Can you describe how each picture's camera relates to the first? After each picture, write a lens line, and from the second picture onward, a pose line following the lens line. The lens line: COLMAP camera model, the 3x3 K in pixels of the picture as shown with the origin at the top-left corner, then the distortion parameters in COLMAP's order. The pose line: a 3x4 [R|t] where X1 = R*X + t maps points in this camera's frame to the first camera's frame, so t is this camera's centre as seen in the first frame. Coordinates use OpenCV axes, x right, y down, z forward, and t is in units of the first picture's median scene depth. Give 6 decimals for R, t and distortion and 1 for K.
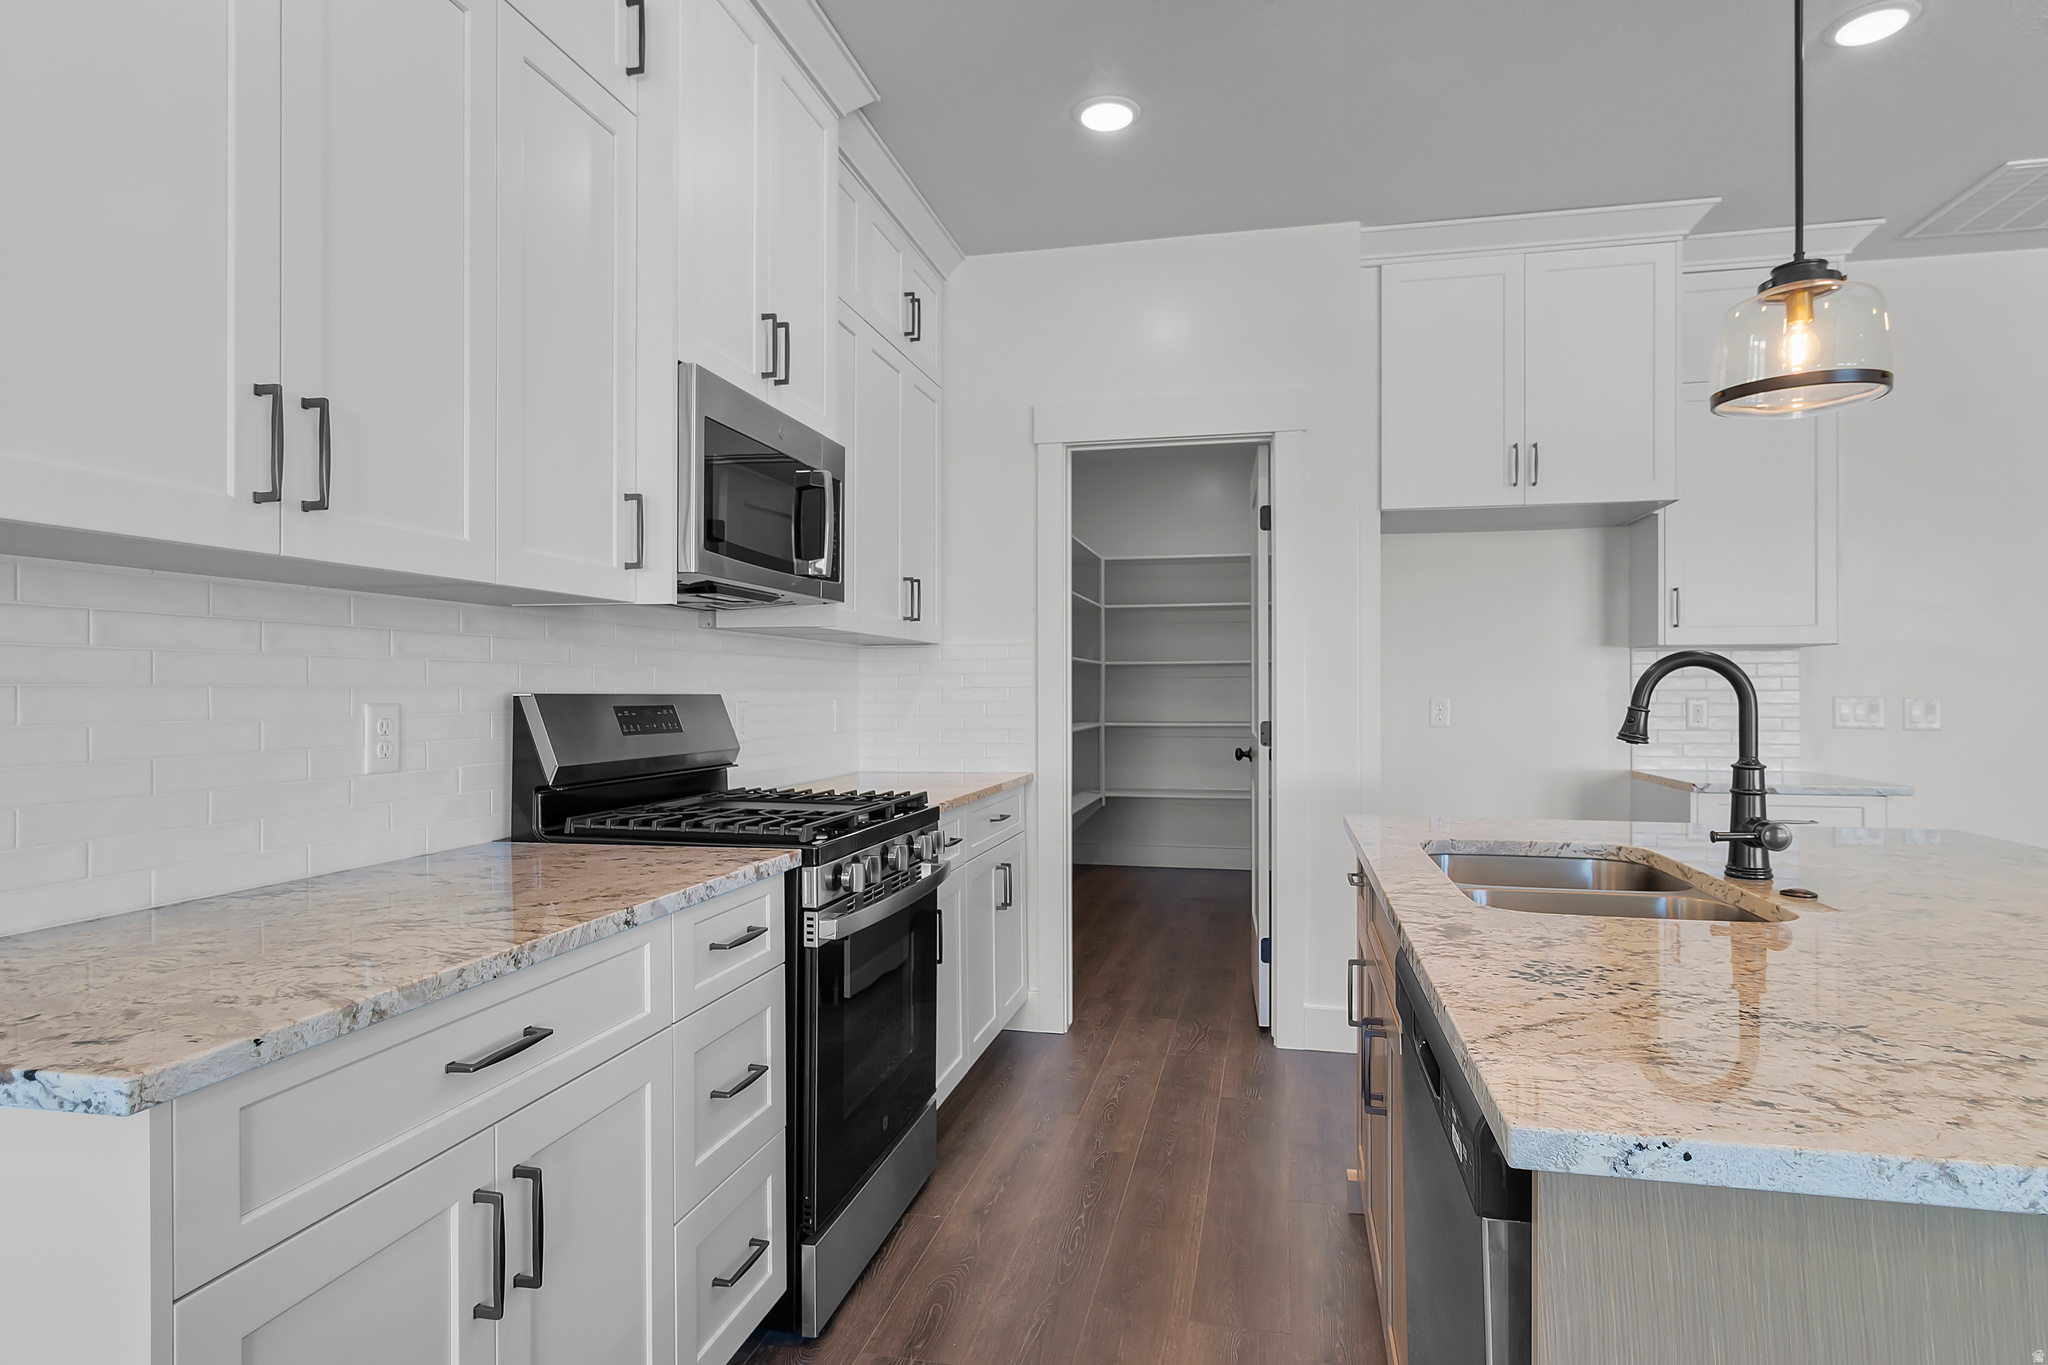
lens RADIAL K [[1105.2, 0, 1024.3], [0, 1105.2, 681.6], [0, 0, 1]] dist [-0.004017, -0.000545]
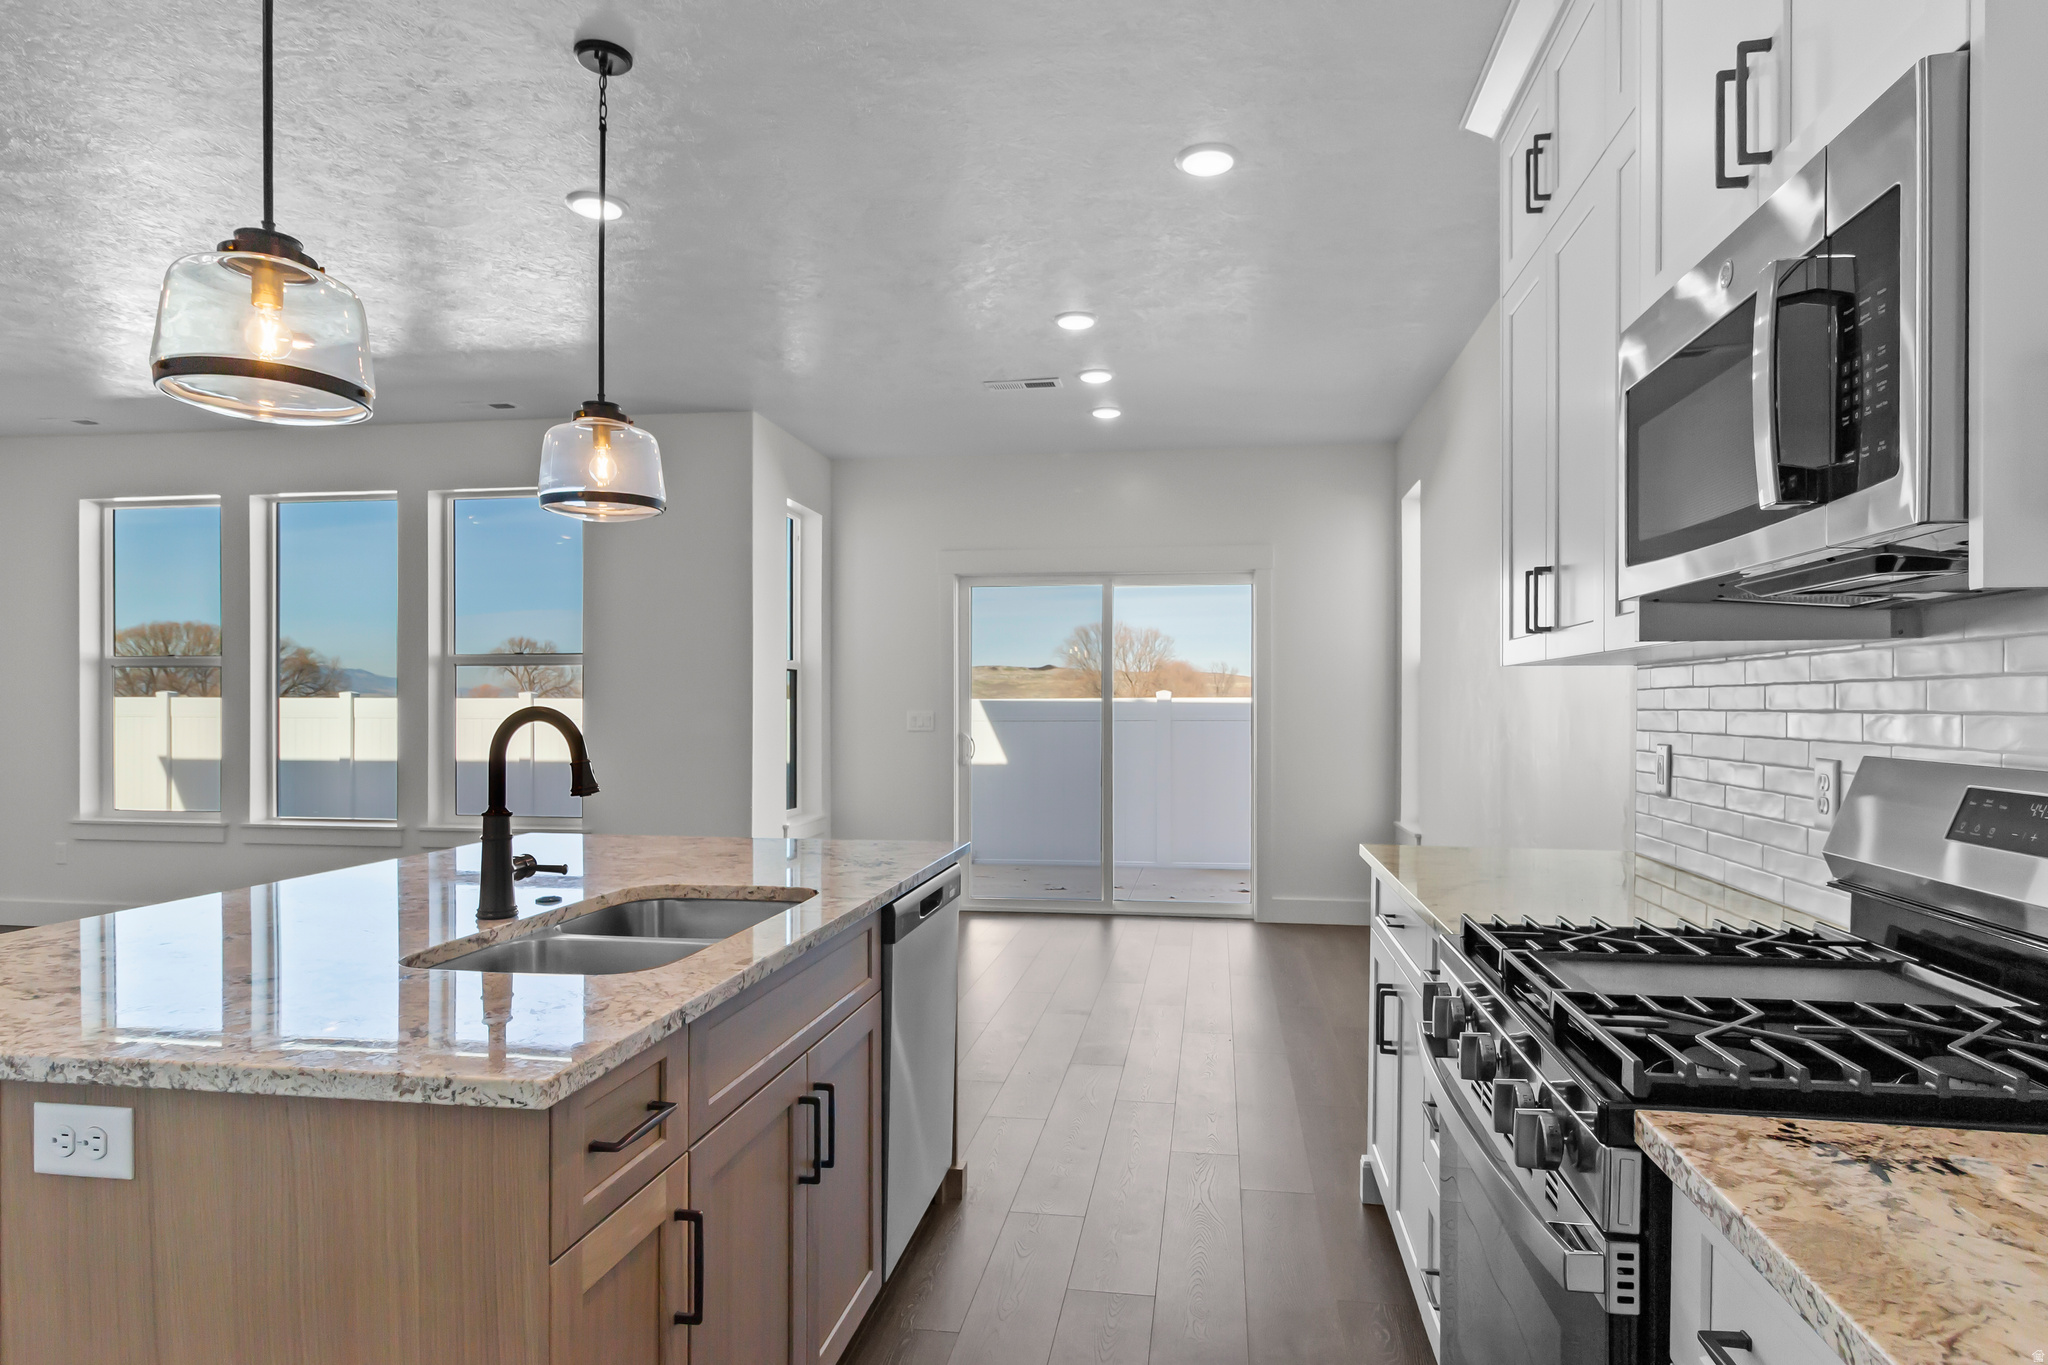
lens RADIAL K [[1153.2, 0, 1039.5], [0, 1153.2, 703.2], [0, 0, 1]] dist [-0.001757, -0.000882]
pose [[-0.997535, 0.000727, -0.070161, 0.178614], [0.001333, 0.999962, -0.008592, -0.018158], [0.070152, -0.008664, -0.997499, 1.829275]]
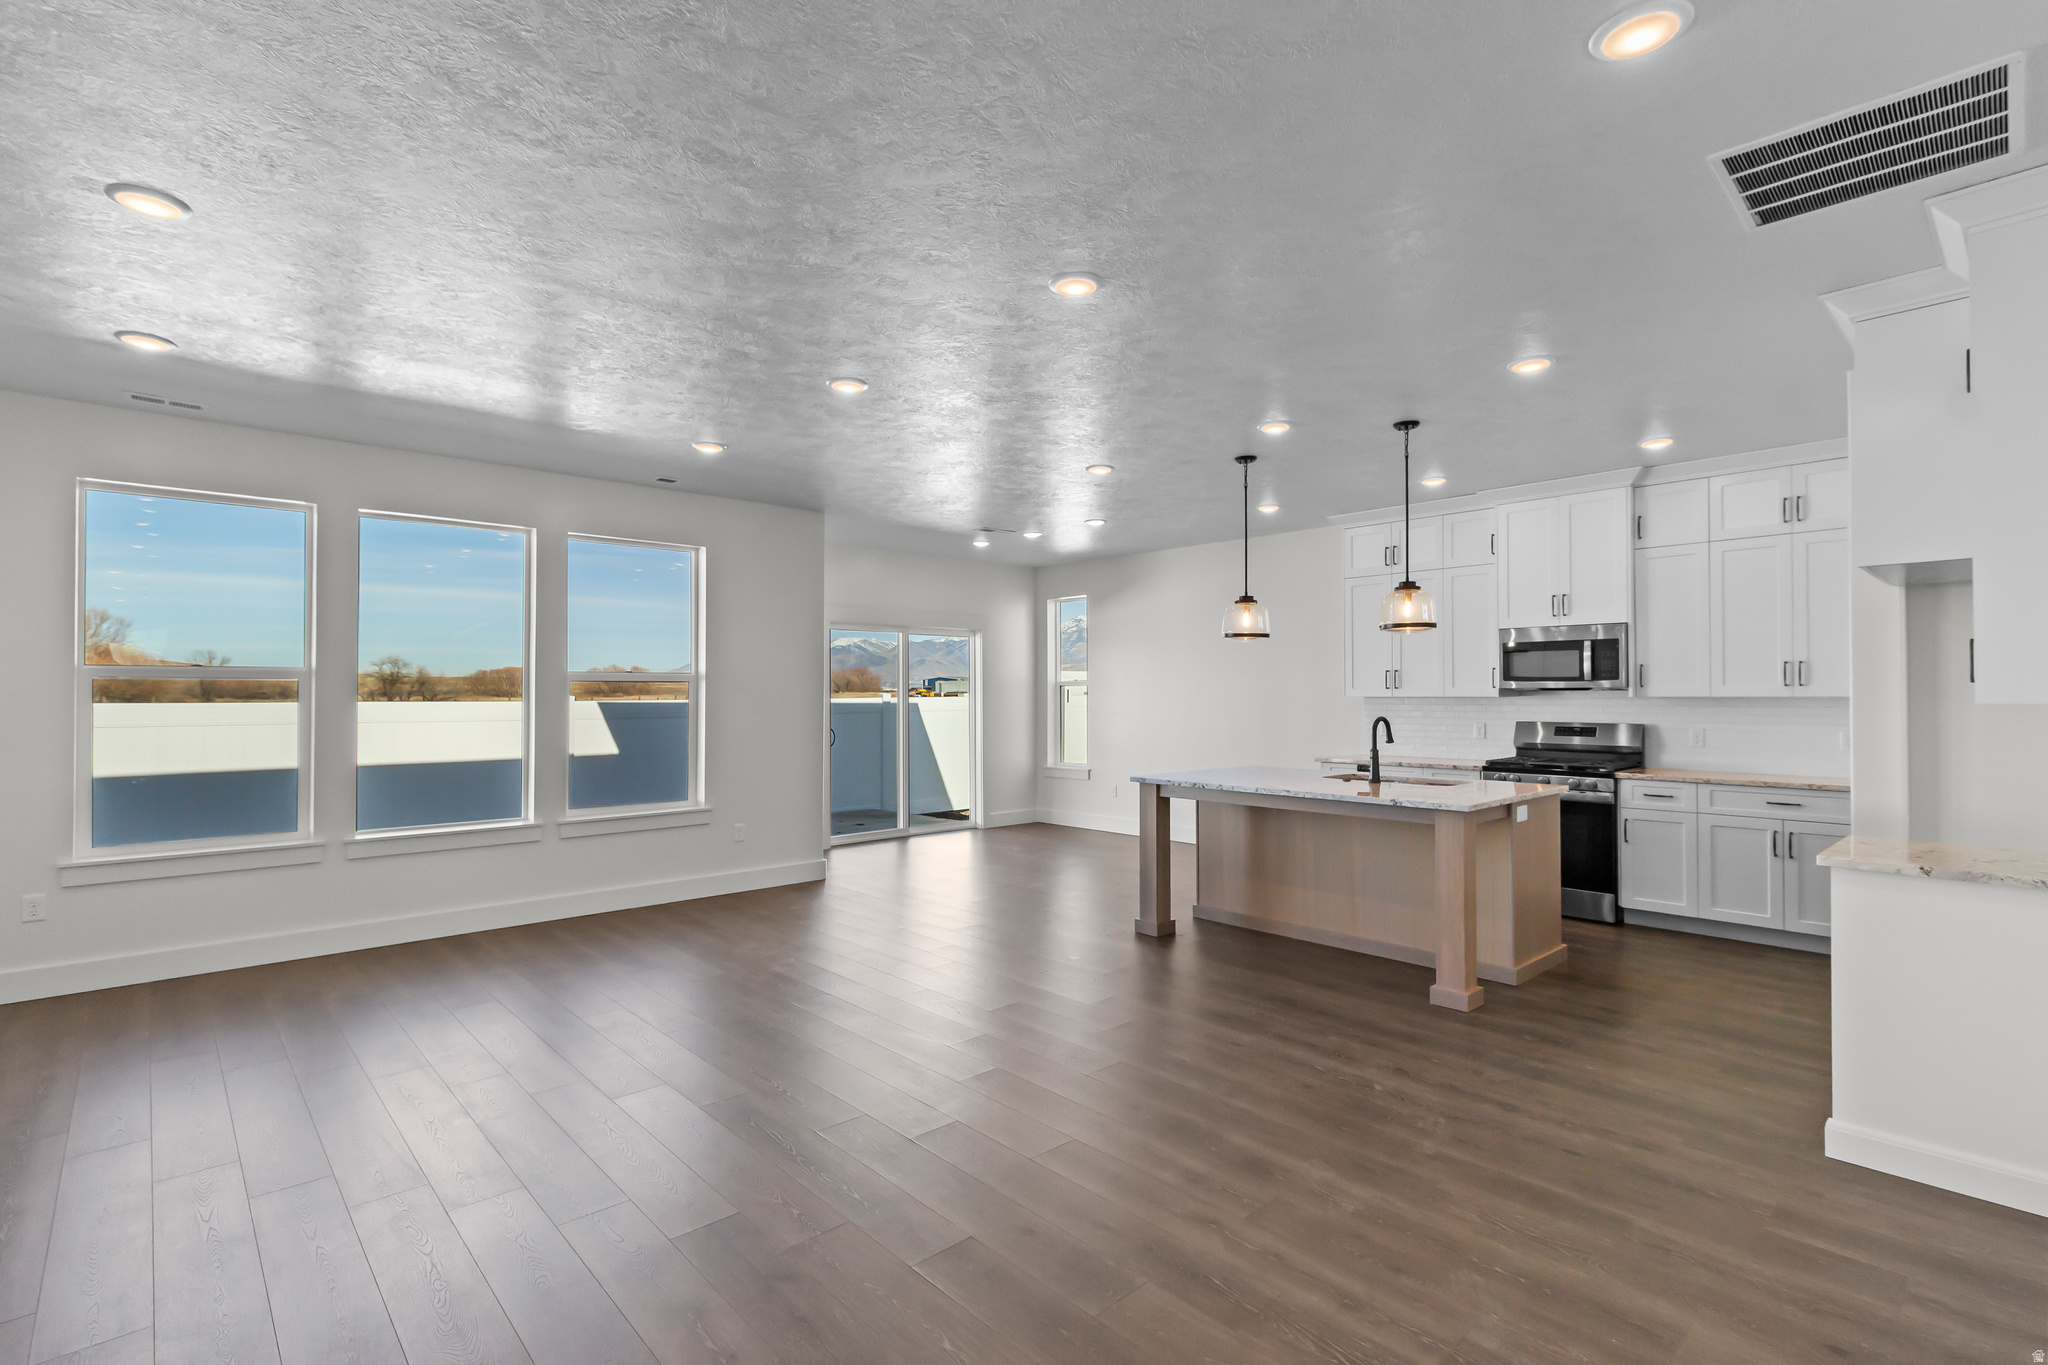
lens RADIAL K [[955.0, 0, 1017.5], [0, 955.0, 680.7], [0, 0, 1]] dist [-0.001452, -0.000482]
pose [[-0.574056, -0.009381, -0.818763, 3.170505], [0.008022, 0.999822, -0.017080, -0.083775], [0.818777, -0.016373, -0.573878, 1.525887]]
